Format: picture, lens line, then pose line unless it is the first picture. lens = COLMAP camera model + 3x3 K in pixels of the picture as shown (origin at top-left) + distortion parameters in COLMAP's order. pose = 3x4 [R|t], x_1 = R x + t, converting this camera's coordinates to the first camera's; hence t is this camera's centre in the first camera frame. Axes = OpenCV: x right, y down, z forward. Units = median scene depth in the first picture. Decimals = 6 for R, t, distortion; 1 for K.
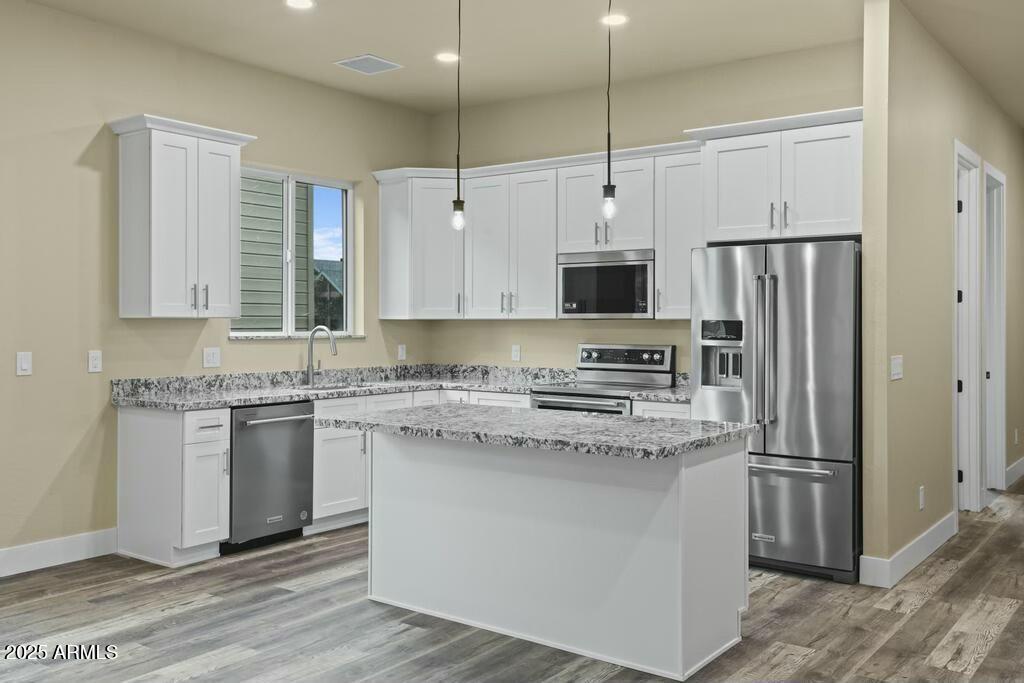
lens RADIAL K [[914.2, 0, 509.0], [0, 914.2, 328.2], [0, 0, 1]] dist [0.065371, -0.000186]
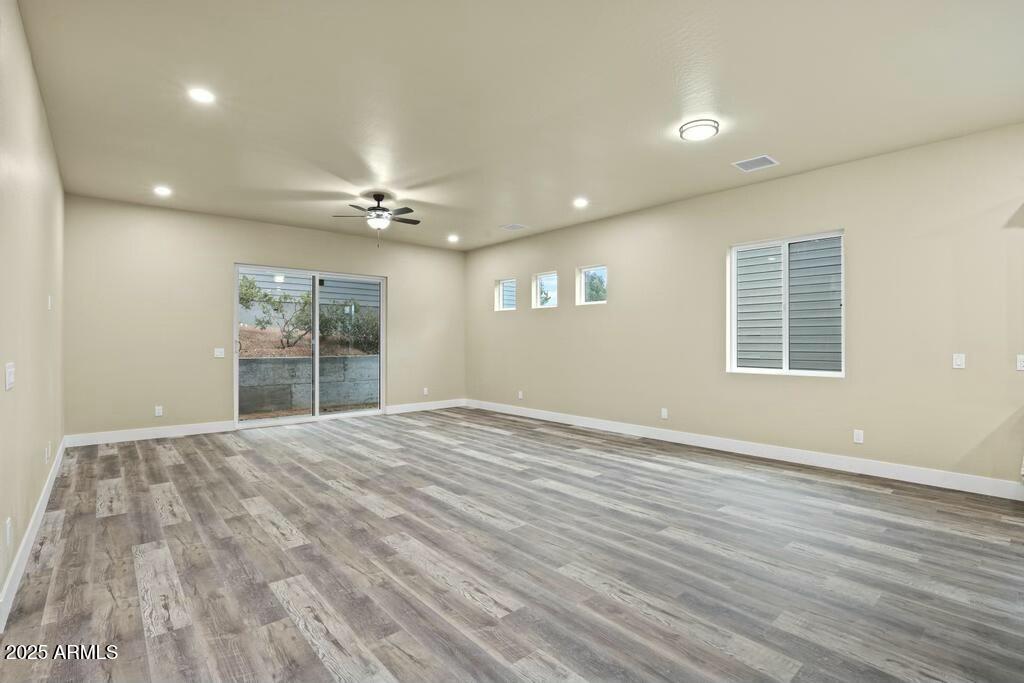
lens RADIAL K [[476.0, 0, 509.9], [0, 476.0, 338.3], [0, 0, 1]] dist [-0.027668, 0.001321]
pose [[-0.210958, -0.010645, -0.977437, 0.386299], [-0.005620, 0.999937, -0.009677, 0.009390], [0.977479, 0.003452, -0.211005, 0.364257]]
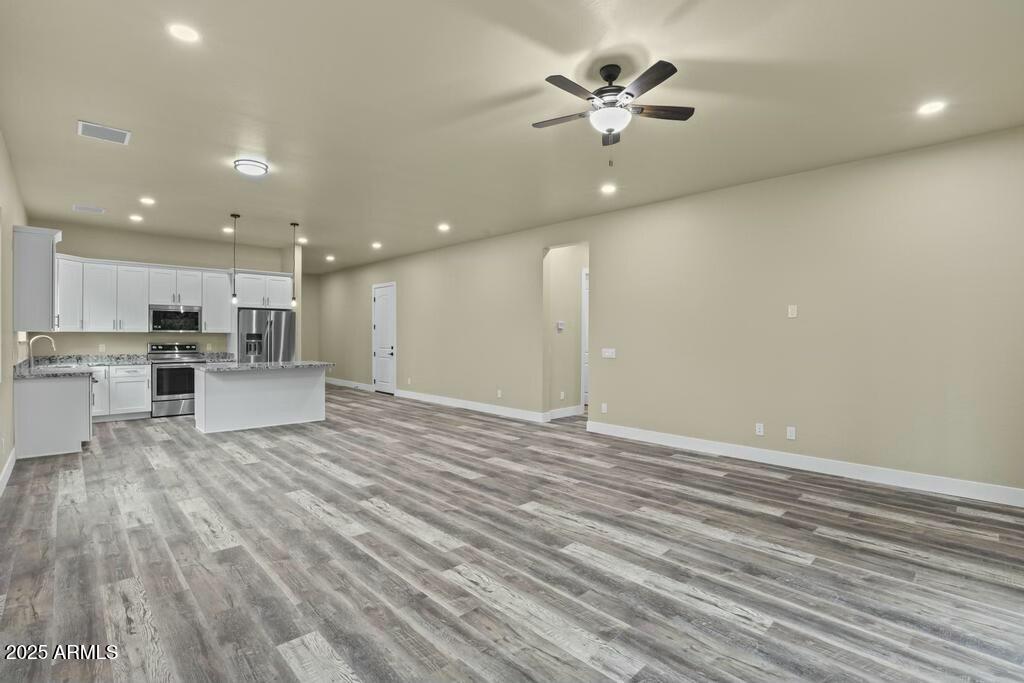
lens RADIAL K [[476.7, 0, 505.5], [0, 476.7, 342.7], [0, 0, 1]] dist [-0.027140, 0.001766]
pose [[0.172274, -0.017086, 0.984901, -1.126797], [-0.001114, 0.999846, 0.017540, -0.006129], [-0.985048, -0.004119, 0.172229, -0.113797]]
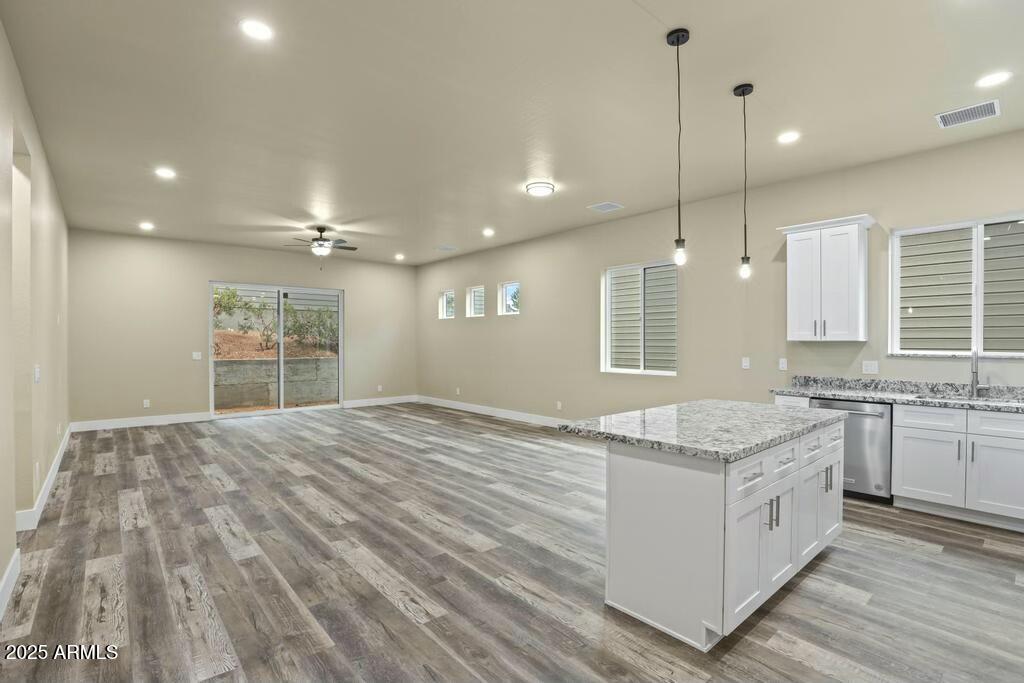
lens RADIAL K [[476.7, 0, 505.5], [0, 476.7, 342.7], [0, 0, 1]] dist [-0.027140, 0.001766]
pose [[-0.220903, -0.001064, -0.975295, 0.571990], [-0.004233, 0.999991, -0.000132, -0.005431], [0.975286, 0.004099, -0.220906, 0.631988]]
